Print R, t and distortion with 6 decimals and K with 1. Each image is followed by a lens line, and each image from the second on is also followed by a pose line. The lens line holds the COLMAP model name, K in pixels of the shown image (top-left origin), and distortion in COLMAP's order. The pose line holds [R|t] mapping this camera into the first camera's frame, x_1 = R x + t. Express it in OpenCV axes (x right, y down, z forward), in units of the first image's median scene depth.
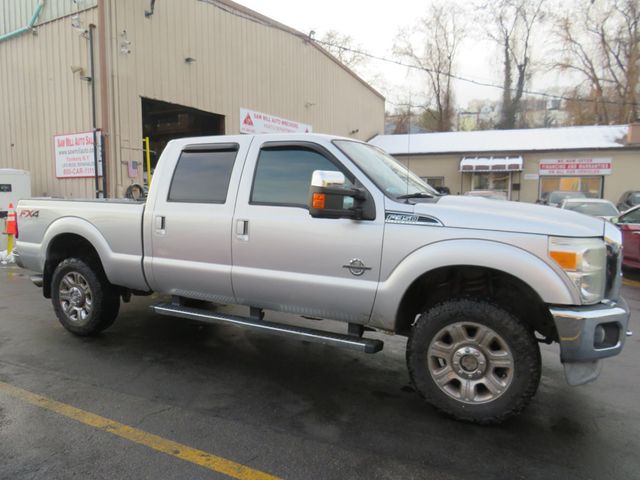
lens RADIAL K [[463.0, 0, 315.0], [0, 463.0, 238.5], [0, 0, 1]] dist [-0.014375, 0.000876]
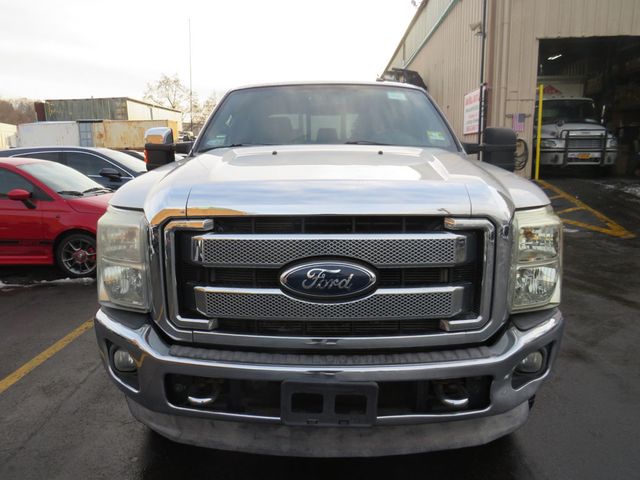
lens RADIAL K [[463.0, 0, 314.6], [0, 463.0, 244.0], [0, 0, 1]] dist [-0.014375, 0.000876]
pose [[0.424326, 0.163429, -0.890639, 0.296121], [-0.071187, 0.986555, 0.147114, -0.015205], [0.902707, 0.000978, 0.430255, 0.223323]]
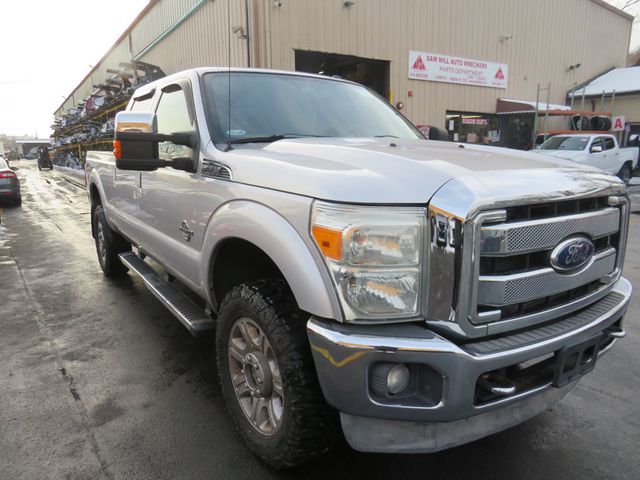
lens RADIAL K [[463.0, 0, 317.2], [0, 463.0, 240.7], [0, 0, 1]] dist [-0.014375, 0.000876]
pose [[0.876638, 0.083661, -0.473822, 0.179087], [-0.035488, 0.993328, 0.109730, -0.004119], [0.479841, -0.079378, 0.873757, 0.107820]]
